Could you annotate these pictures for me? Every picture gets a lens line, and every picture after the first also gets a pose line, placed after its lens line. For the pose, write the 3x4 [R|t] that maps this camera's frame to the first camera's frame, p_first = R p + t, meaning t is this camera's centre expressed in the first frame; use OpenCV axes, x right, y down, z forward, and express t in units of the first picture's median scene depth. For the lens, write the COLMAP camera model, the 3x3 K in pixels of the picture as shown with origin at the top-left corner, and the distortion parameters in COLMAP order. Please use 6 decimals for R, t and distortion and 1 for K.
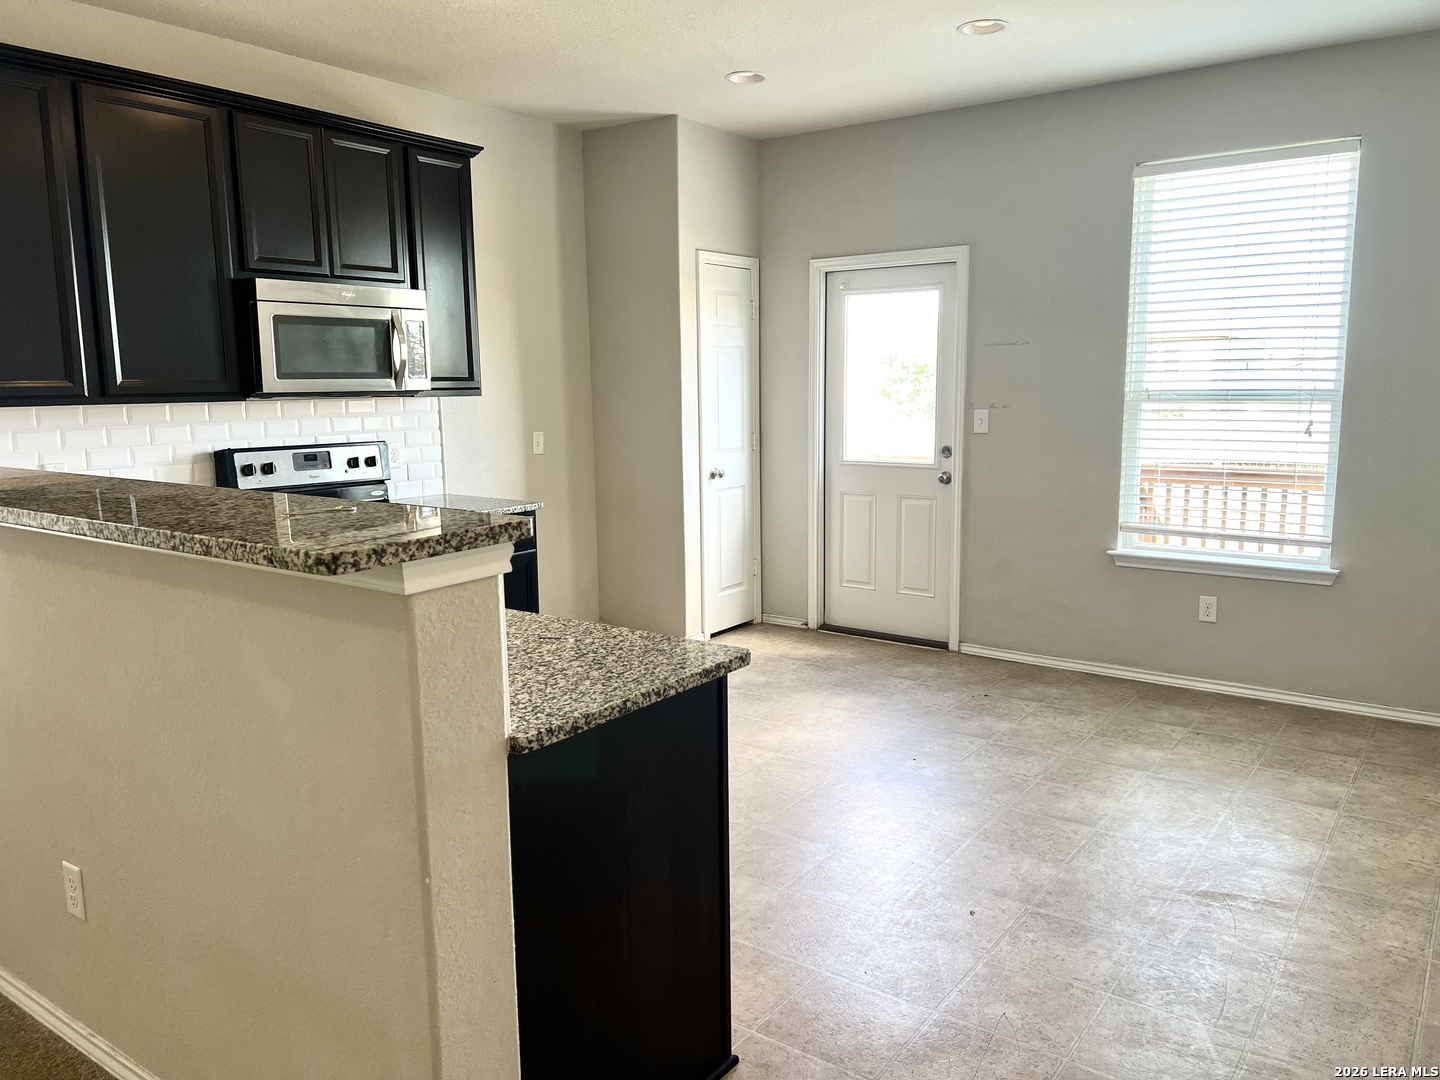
lens RADIAL K [[1073.4, 0, 720.5], [0, 1073.4, 533.8], [0, 0, 1]] dist [0.071173, -0.087053]
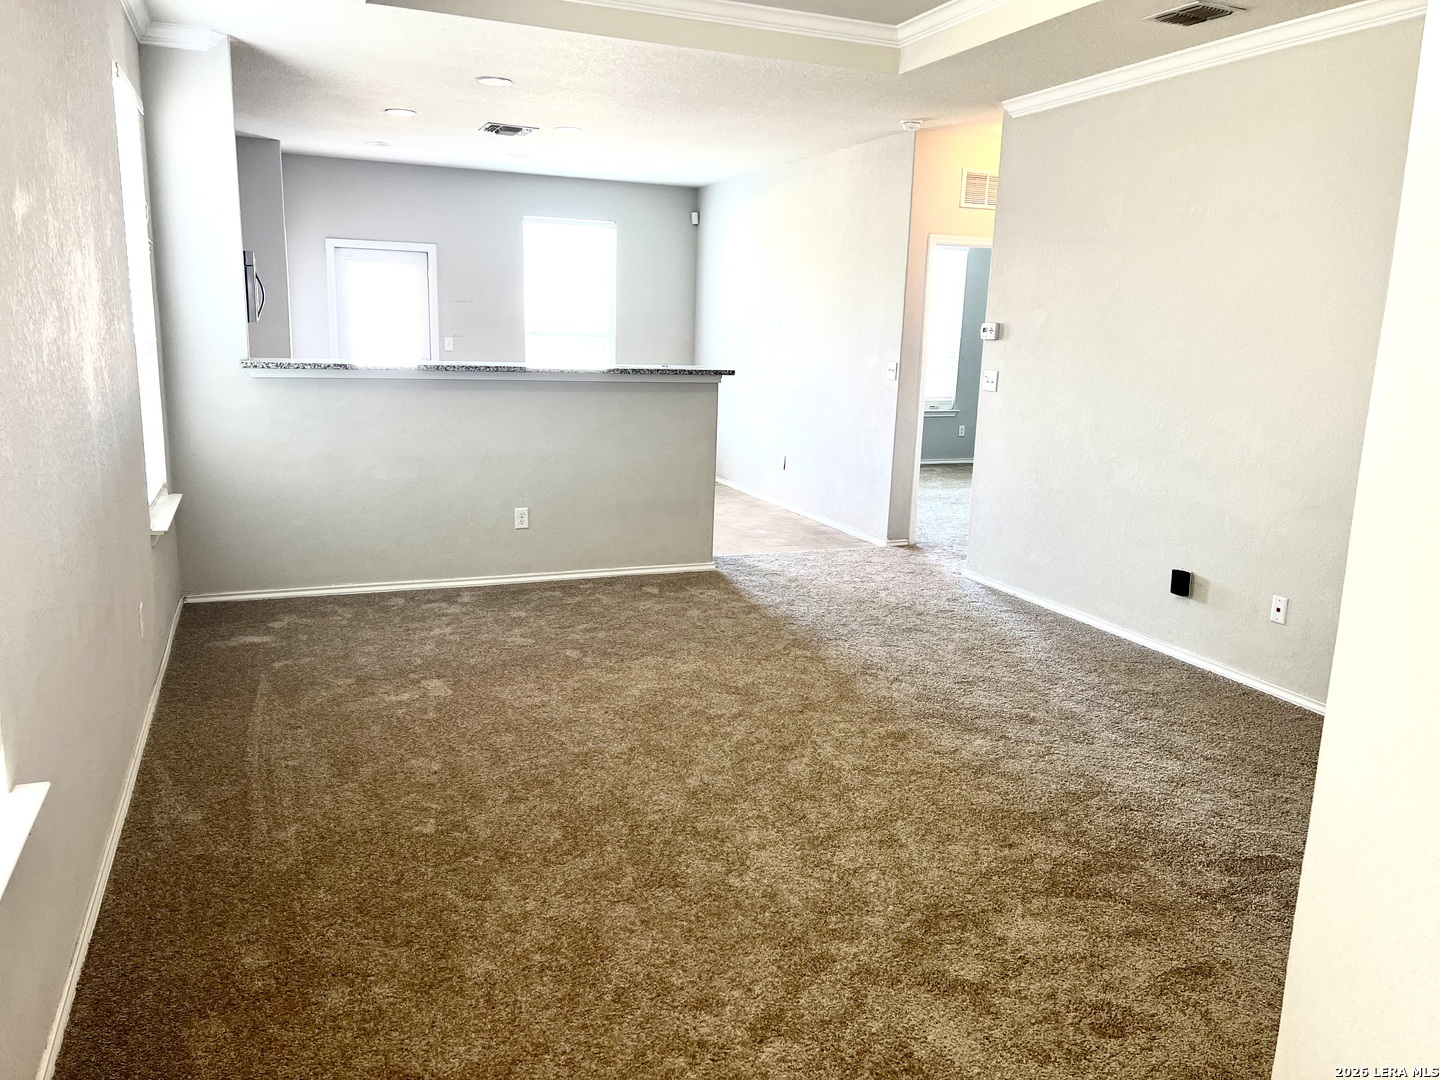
lens RADIAL K [[1073.4, 0, 720.5], [0, 1073.4, 533.8], [0, 0, 1]] dist [0.071173, -0.087053]
pose [[0.530310, -0.139993, 0.836166, -1.073112], [0.085659, 0.990073, 0.111435, 0.047536], [-0.843466, 0.012530, 0.537037, -0.349559]]
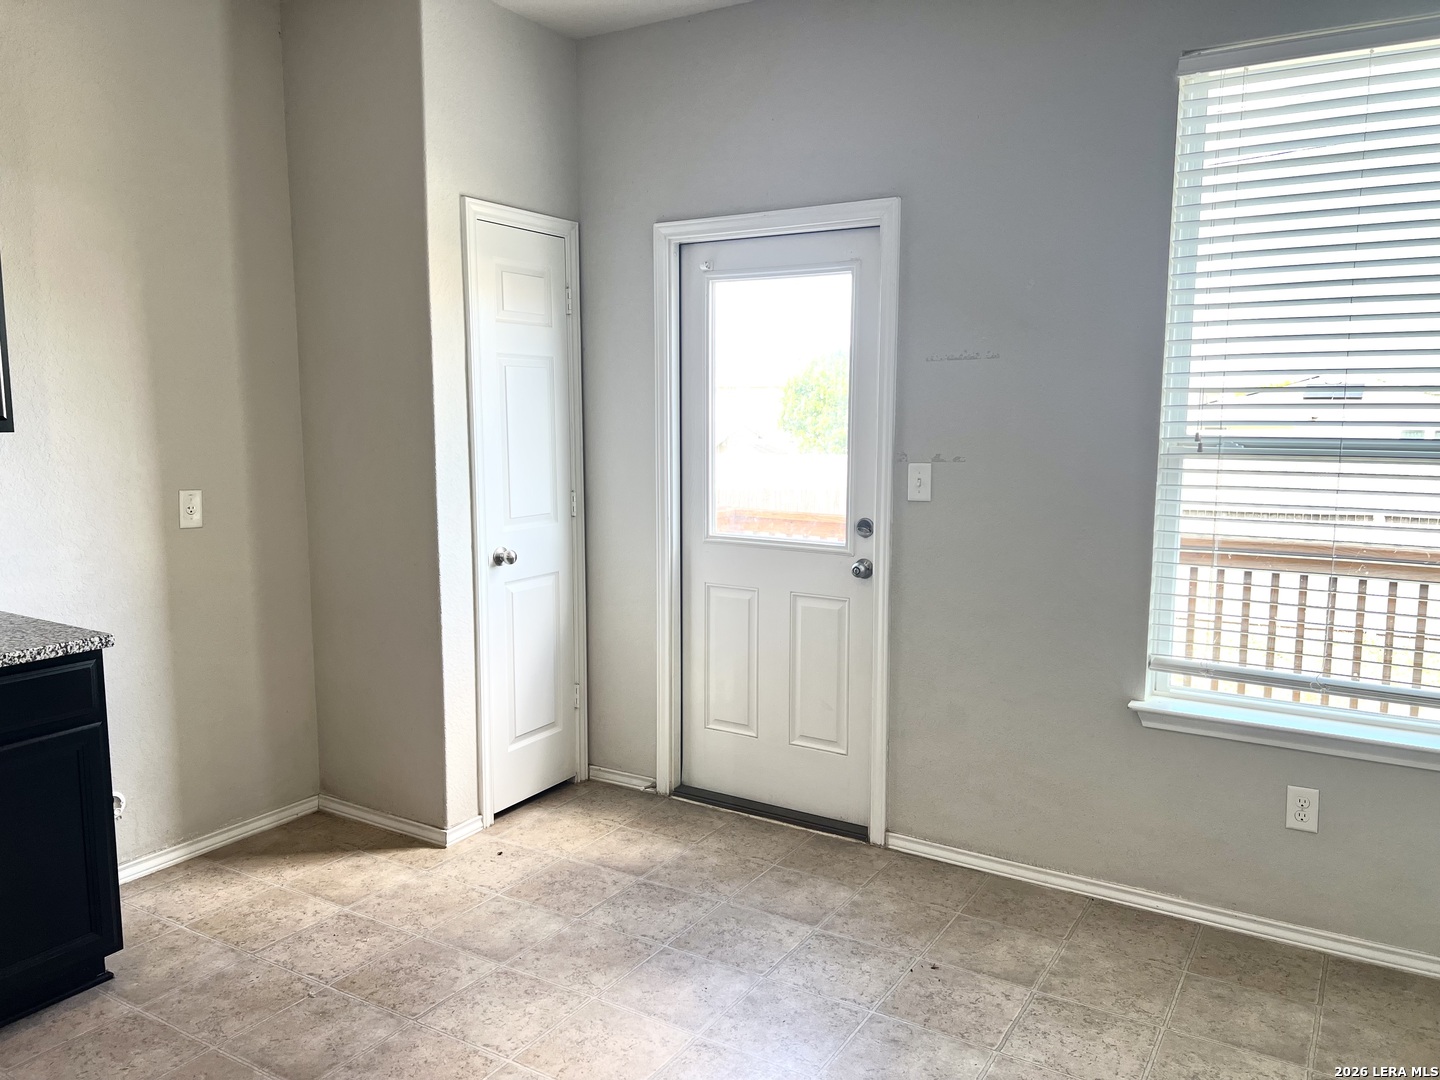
lens RADIAL K [[1073.4, 0, 720.5], [0, 1073.4, 533.8], [0, 0, 1]] dist [0.071173, -0.087053]
pose [[0.997508, 0.004821, 0.070383, 0.084592], [-0.002945, 0.999639, -0.026721, -0.058109], [-0.070487, 0.026447, 0.997162, 0.394867]]
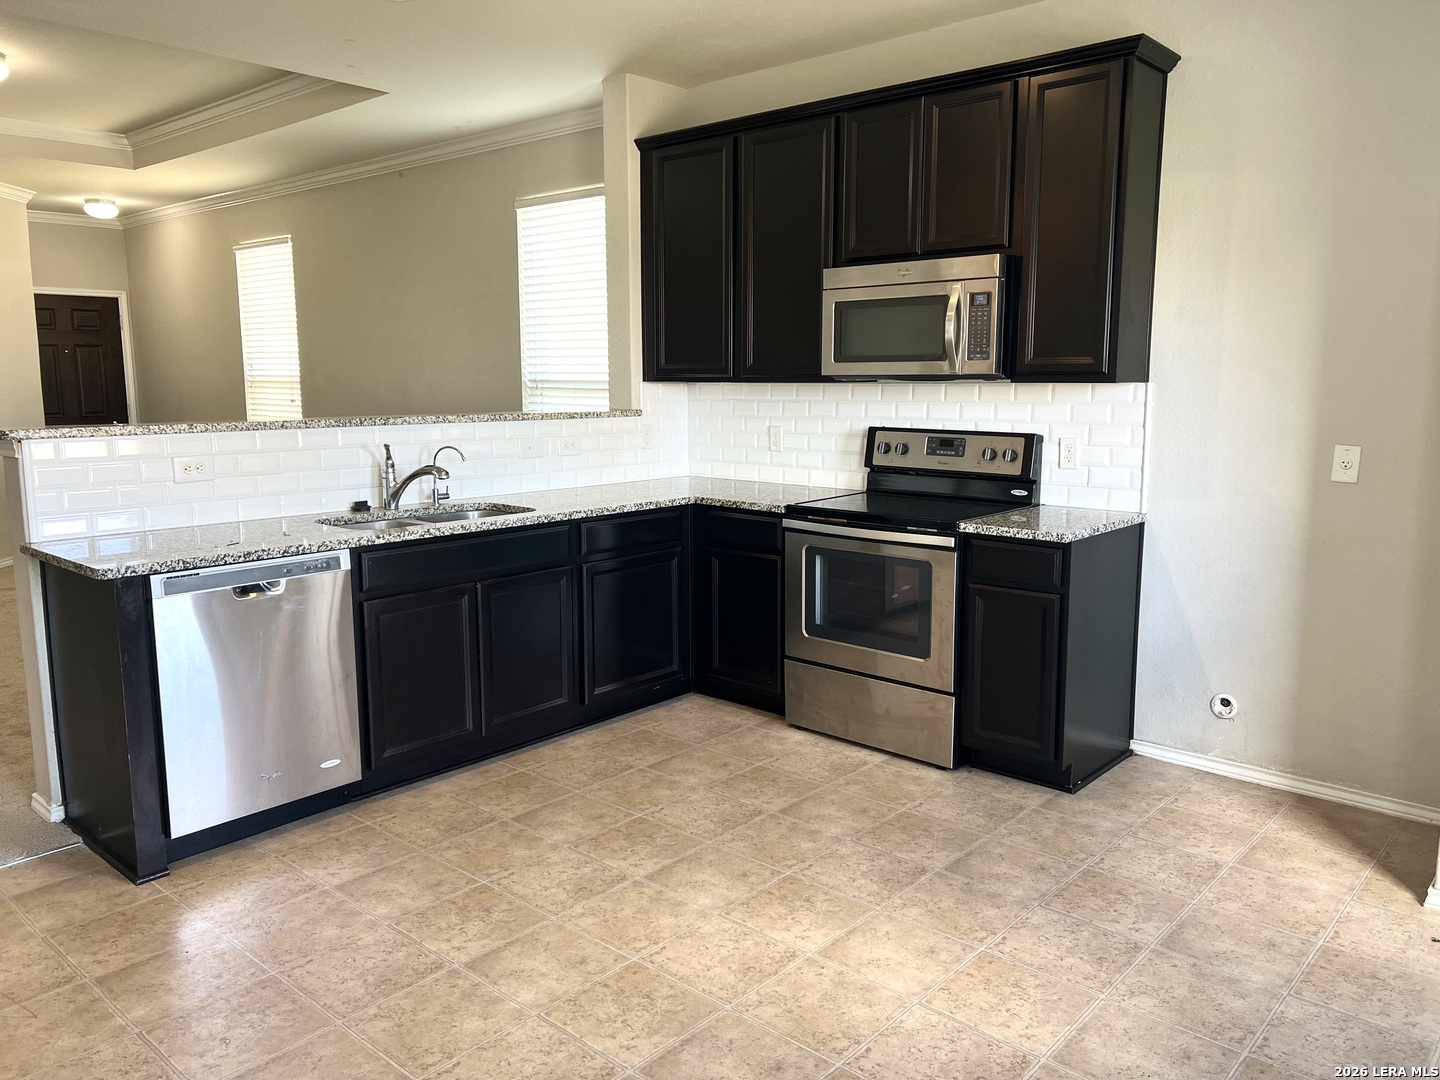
lens RADIAL K [[1073.4, 0, 720.5], [0, 1073.4, 533.8], [0, 0, 1]] dist [0.071173, -0.087053]
pose [[-0.109615, 0.158356, -0.981279, 0.496359], [-0.137751, 0.975281, 0.172776, -0.107648], [0.984383, 0.154111, -0.085092, 0.742566]]
